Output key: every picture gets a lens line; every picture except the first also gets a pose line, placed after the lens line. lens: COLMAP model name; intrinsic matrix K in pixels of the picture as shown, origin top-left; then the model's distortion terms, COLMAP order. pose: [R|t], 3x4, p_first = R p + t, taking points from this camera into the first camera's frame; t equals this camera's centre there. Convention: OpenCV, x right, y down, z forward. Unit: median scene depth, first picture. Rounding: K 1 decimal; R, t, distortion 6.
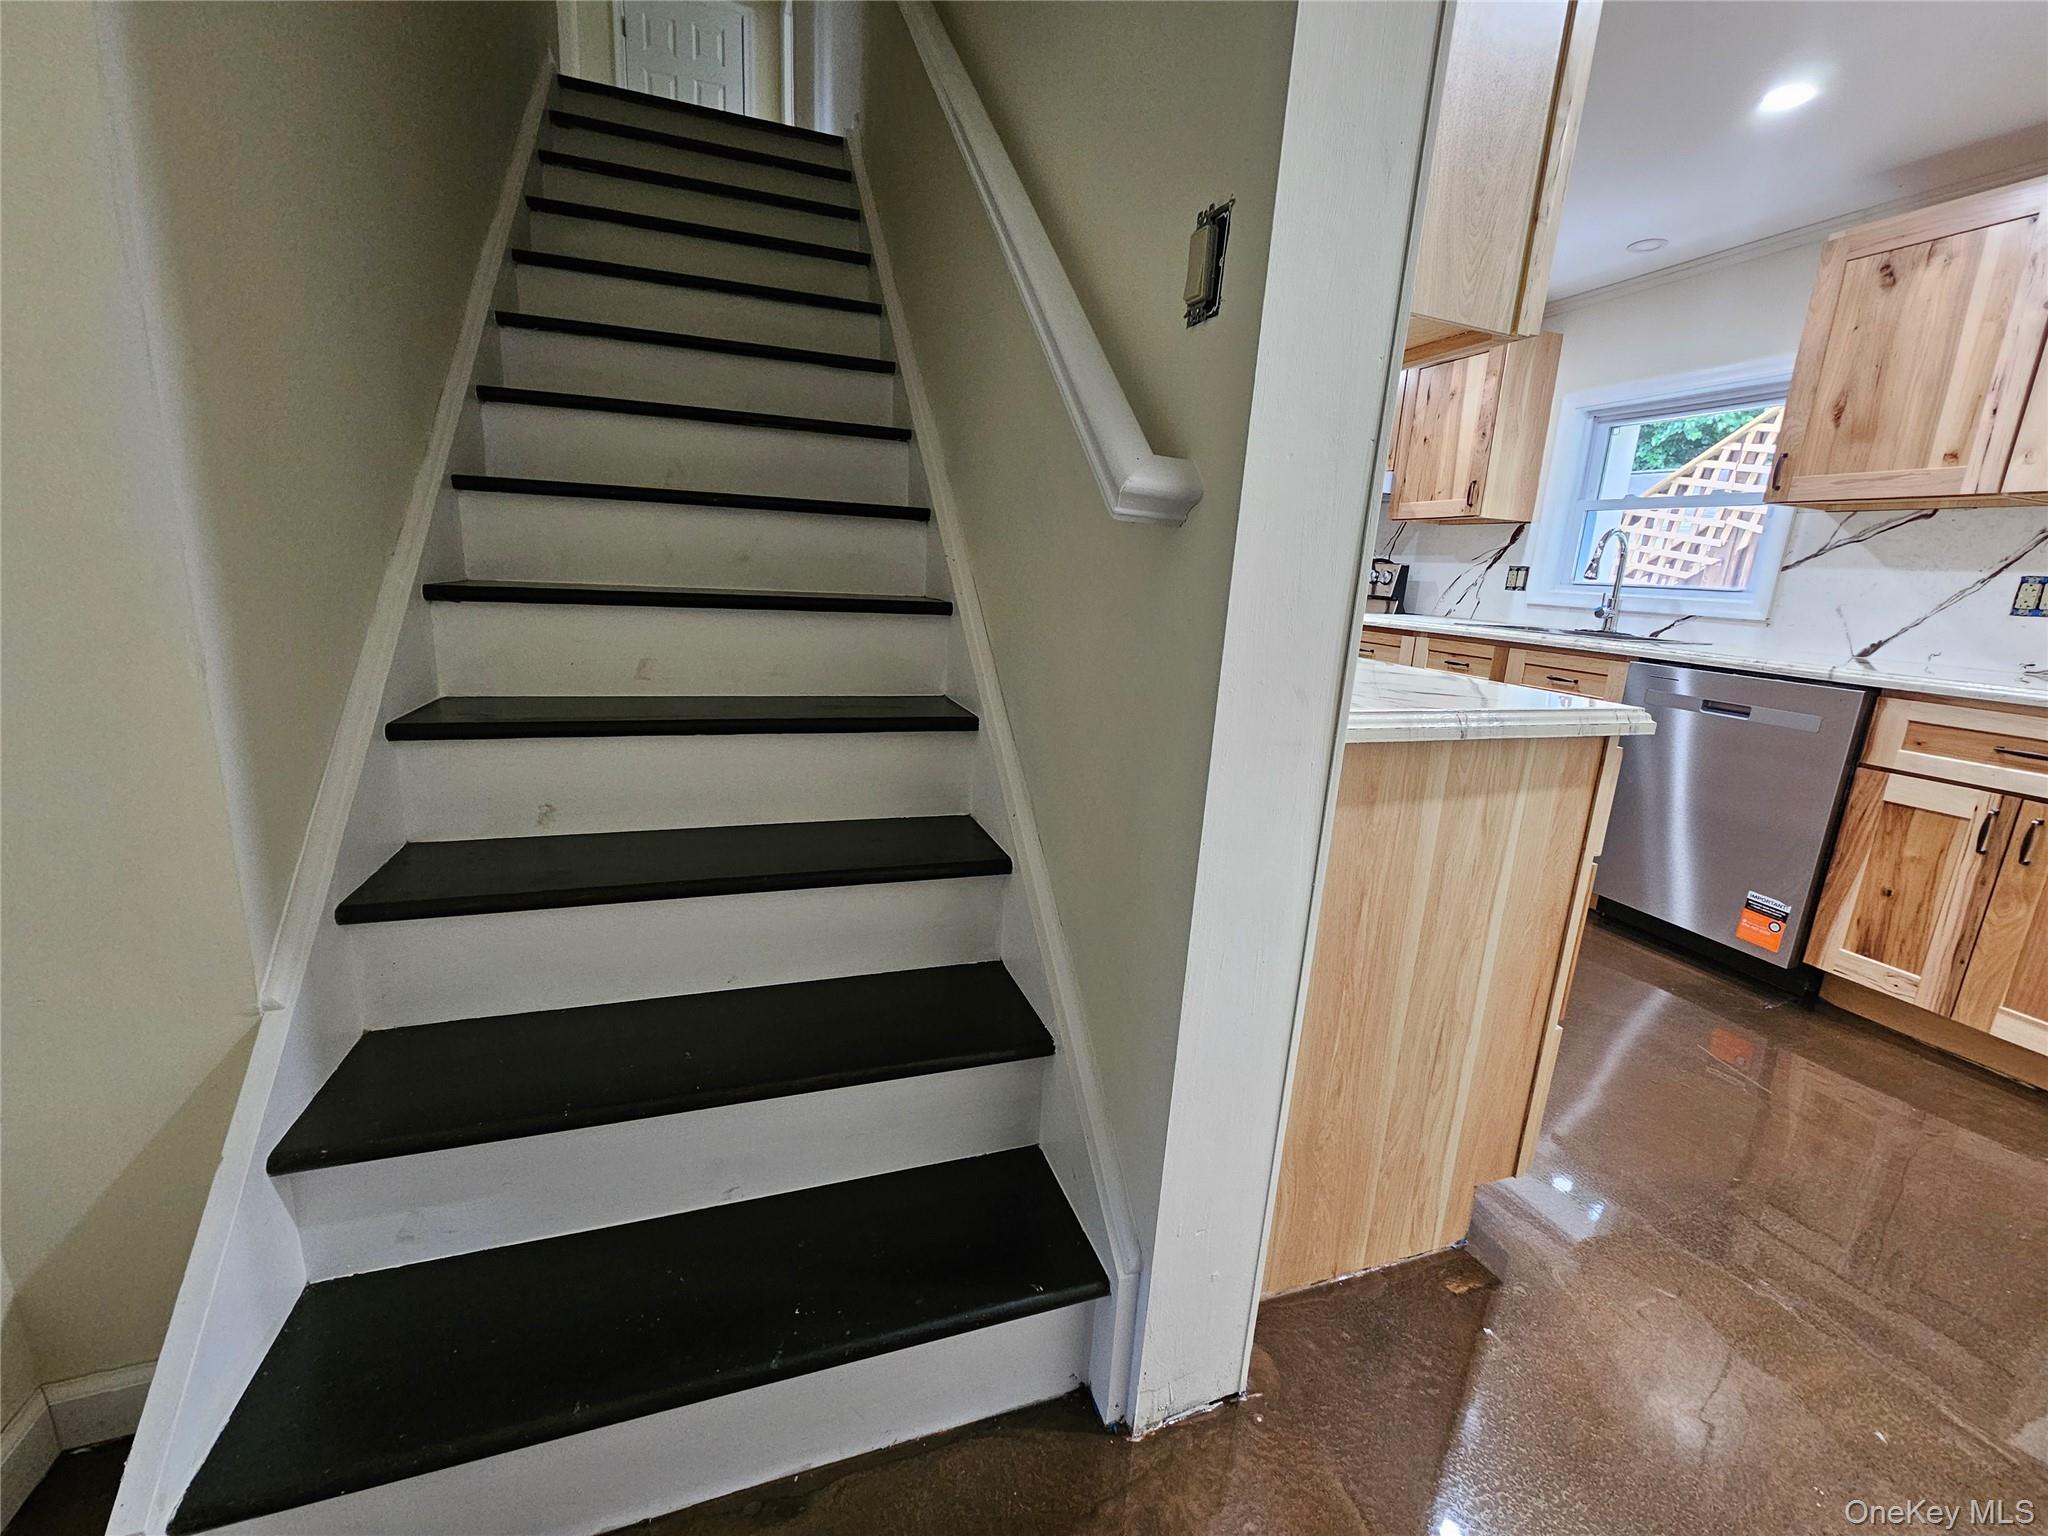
lens RADIAL K [[836.0, 0, 1027.9], [0, 836.0, 762.1], [0, 0, 1]] dist [-0.003255, 0.001035]
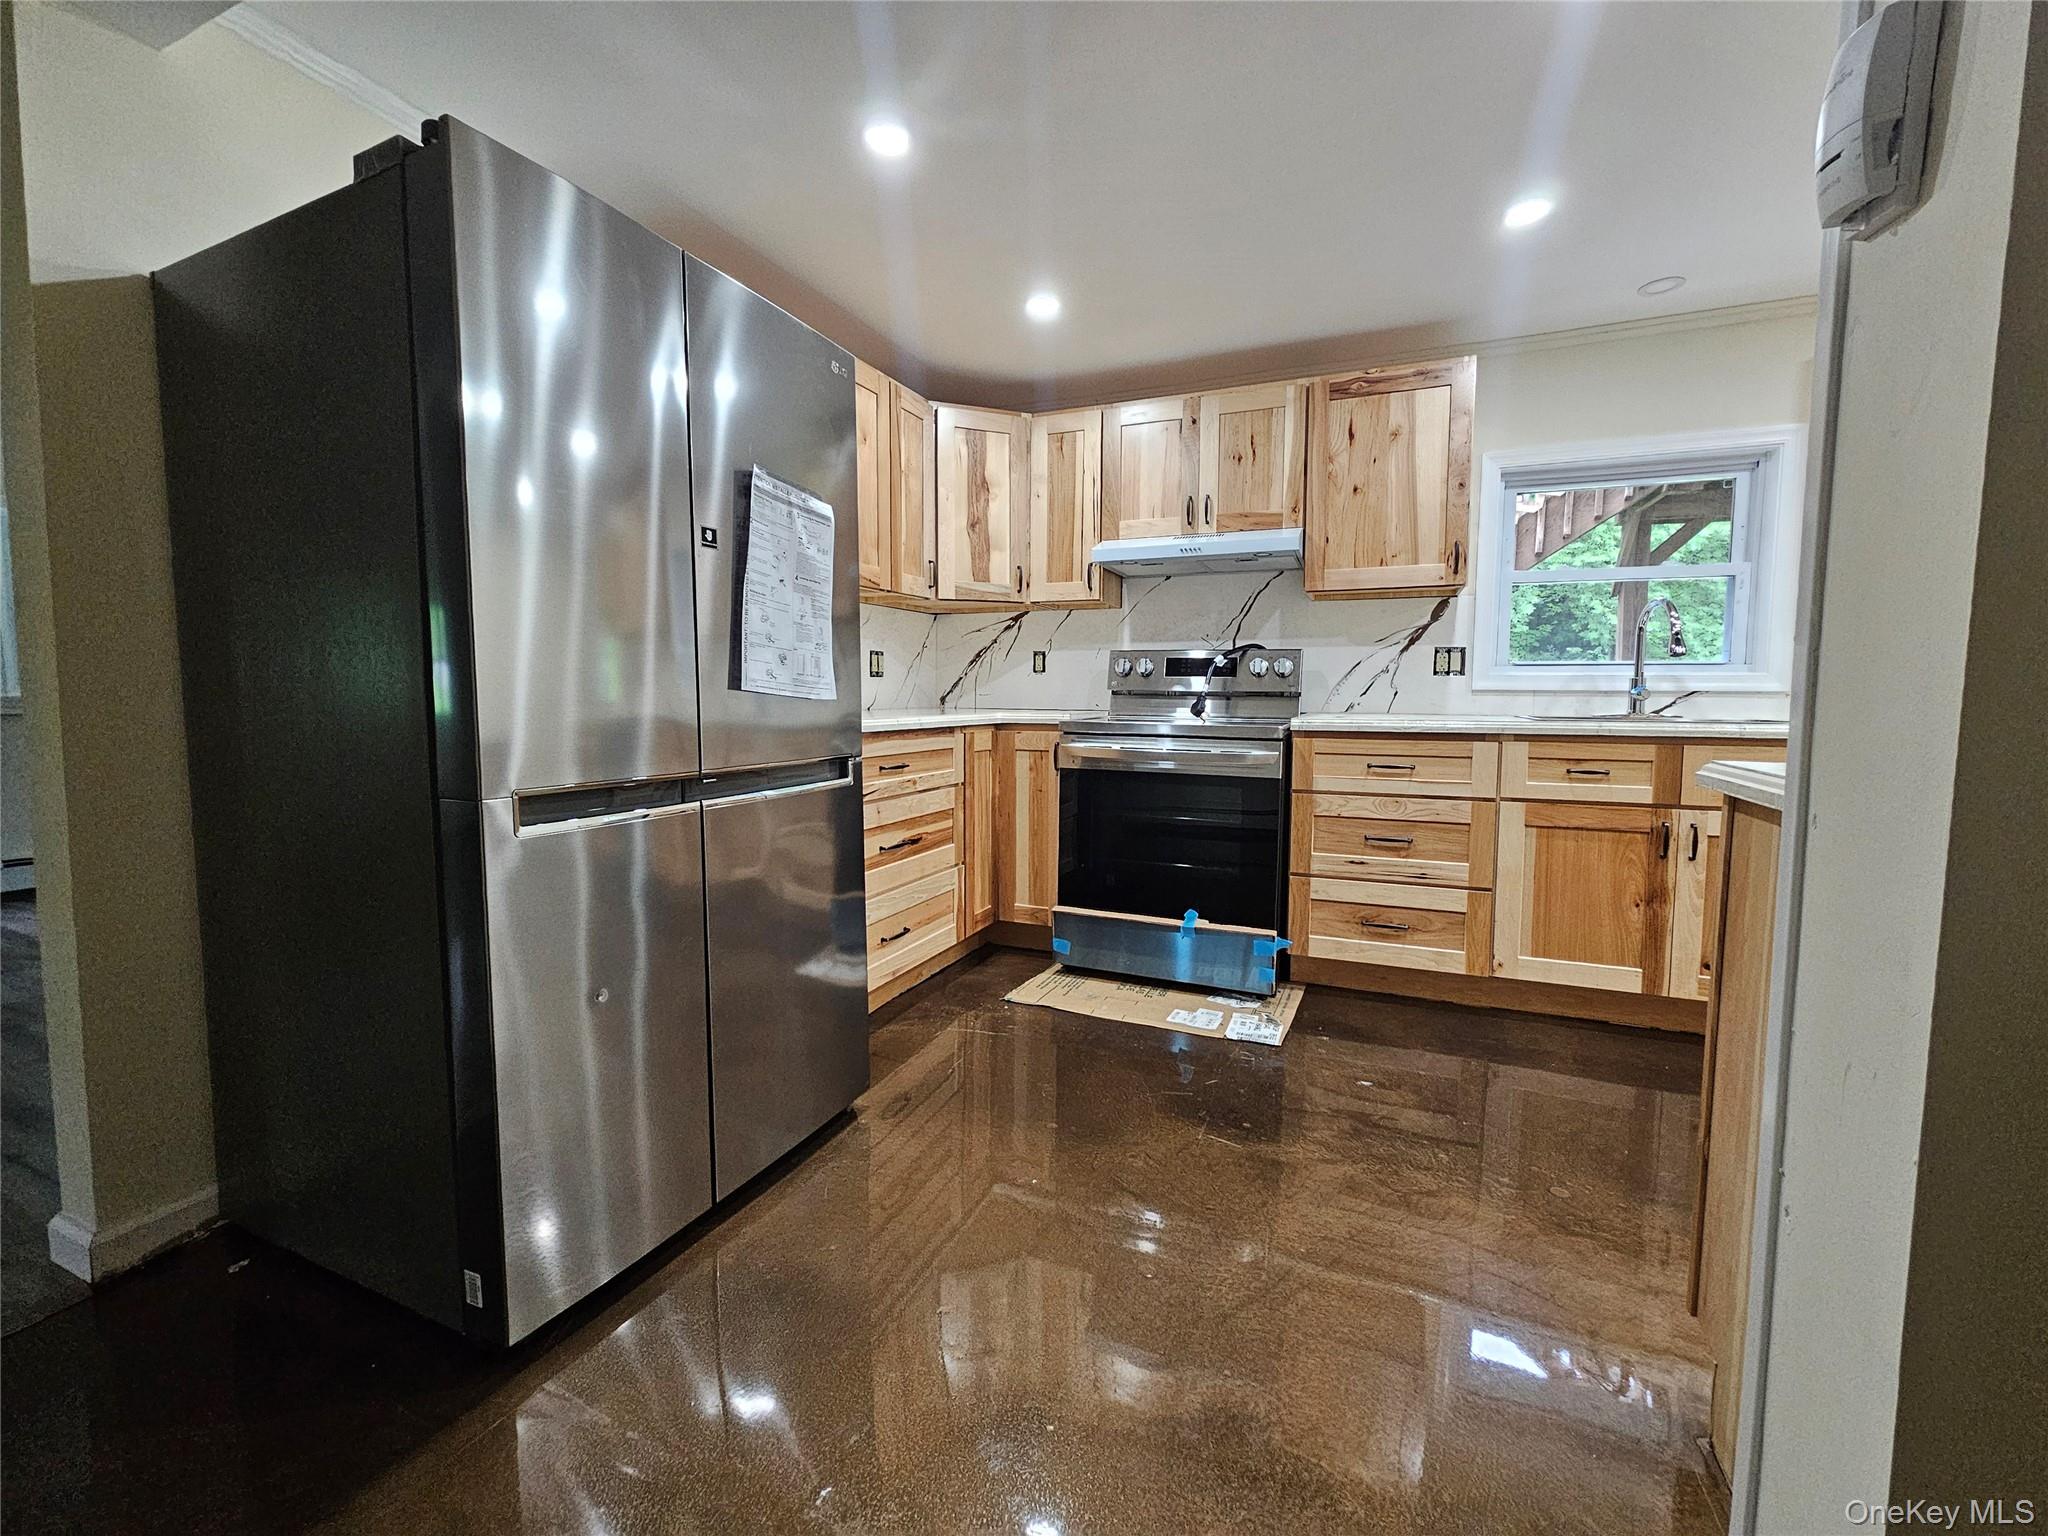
lens RADIAL K [[836.0, 0, 1031.1], [0, 836.0, 755.4], [0, 0, 1]] dist [-0.003255, 0.001035]
pose [[0.675423, -0.112685, 0.728770, -0.343955], [0.203277, 0.978418, -0.037110, -0.195203], [-0.708860, 0.173207, 0.683752, 0.795293]]
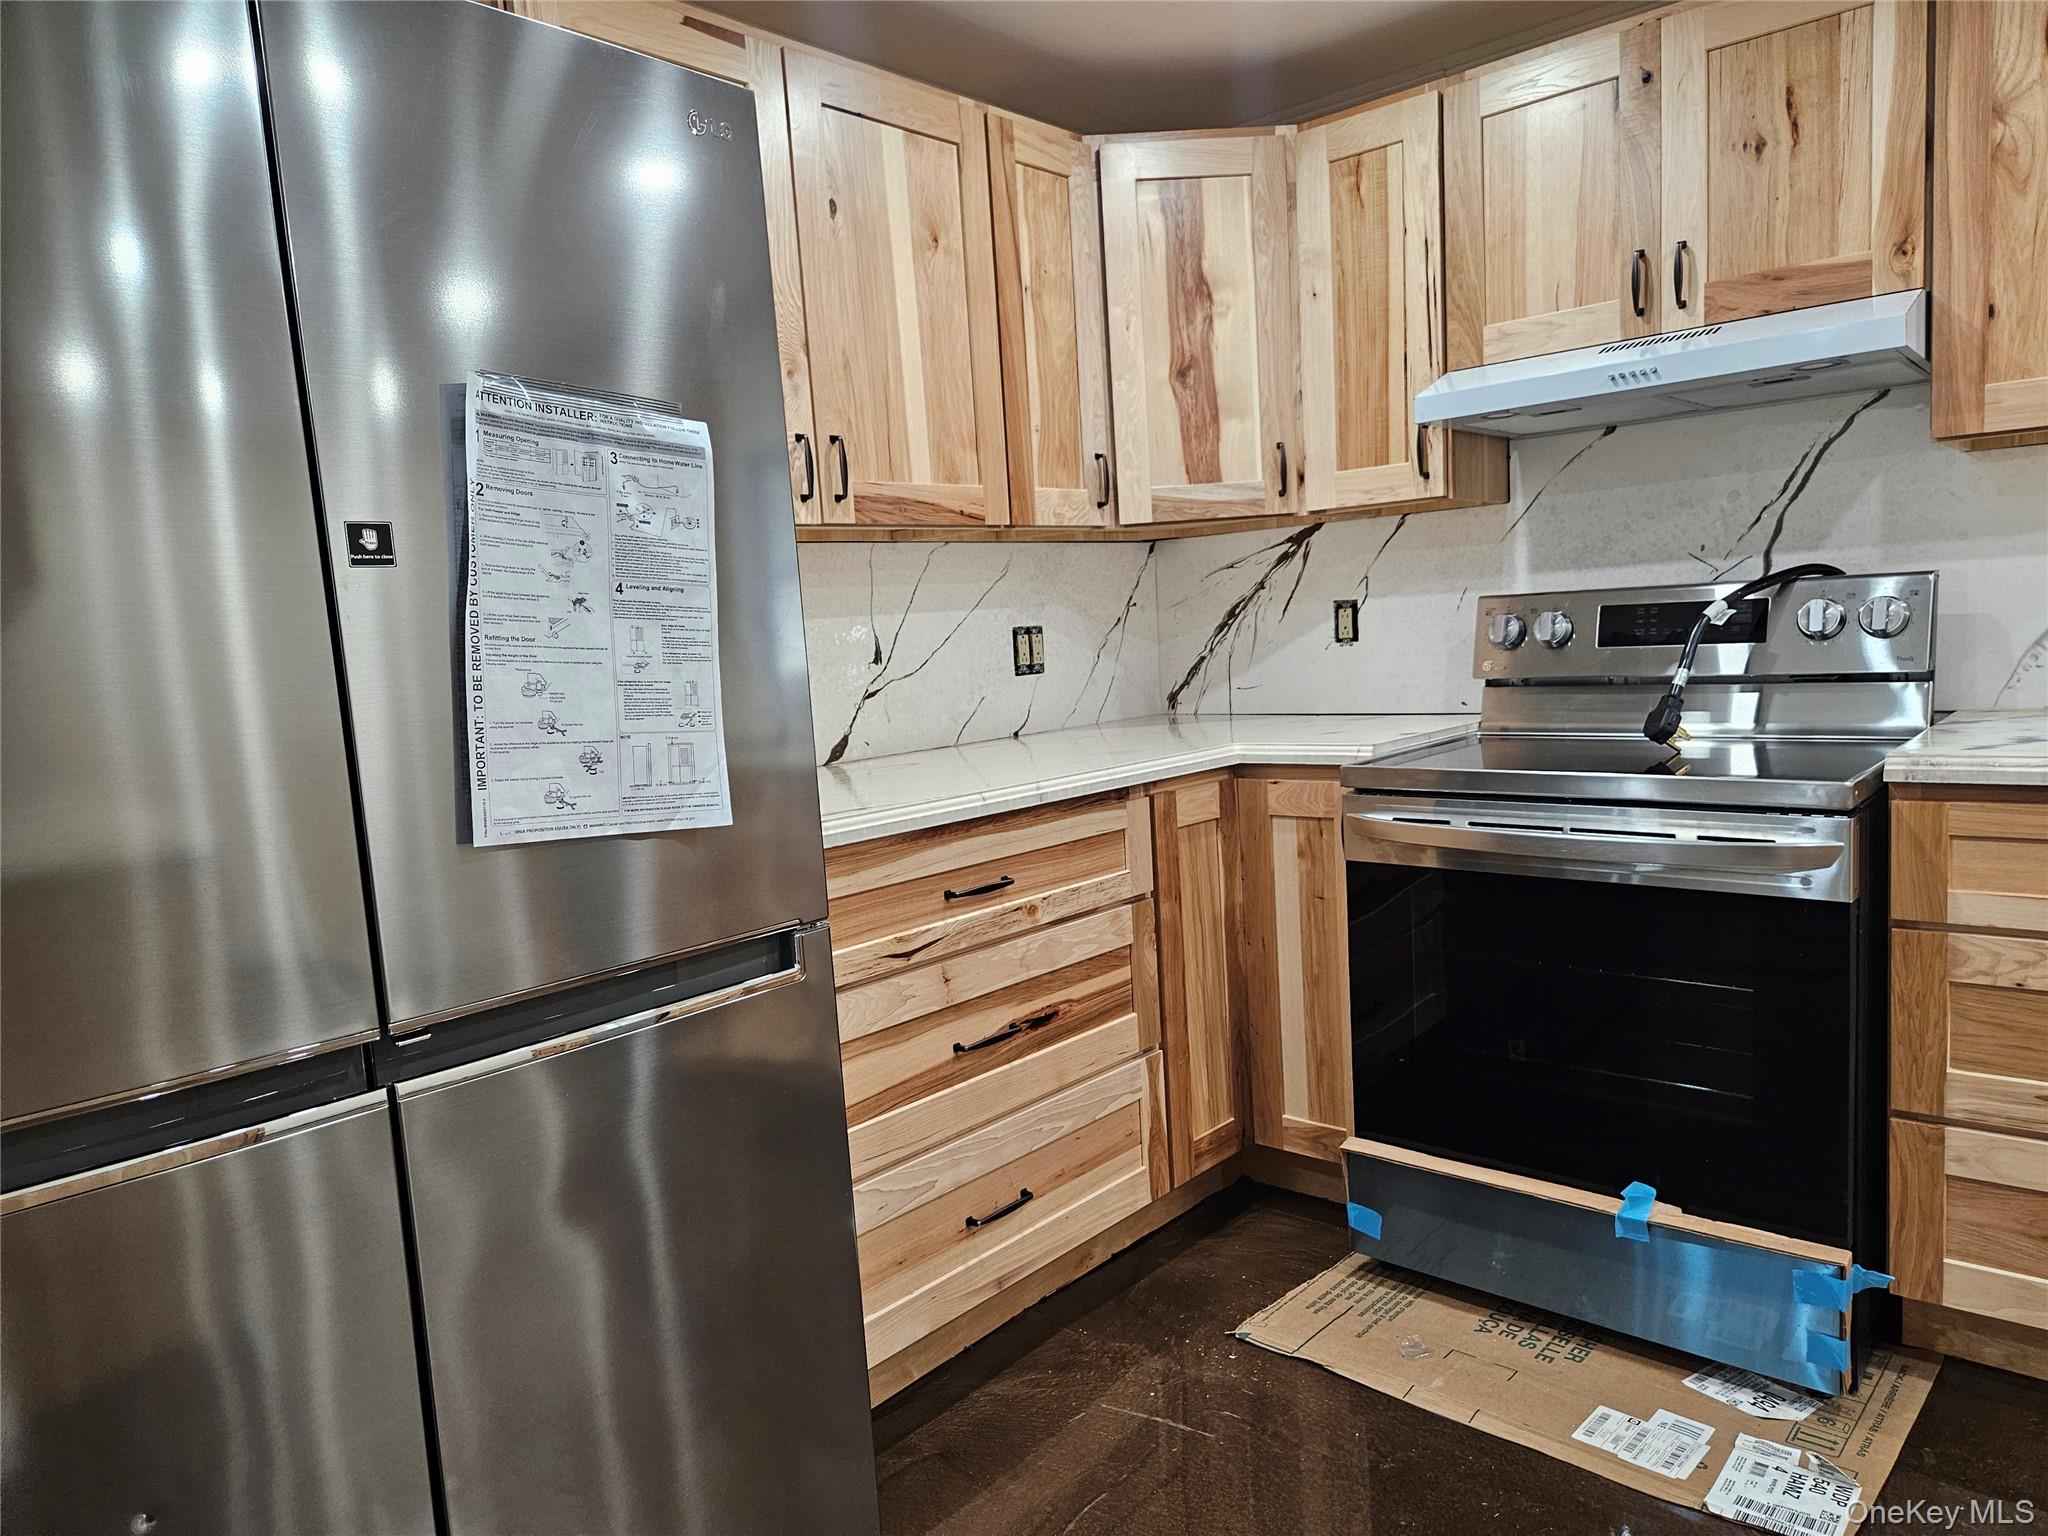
lens RADIAL K [[1367.8, 0, 1036.5], [0, 1367.8, 783.1], [0, 0, 1]] dist [0.052013, -0.035922]
pose [[0.863012, -0.168638, 0.476206, -0.159103], [0.221493, 0.973515, -0.056654, -0.241716], [-0.454040, 0.154370, 0.877507, 0.822512]]
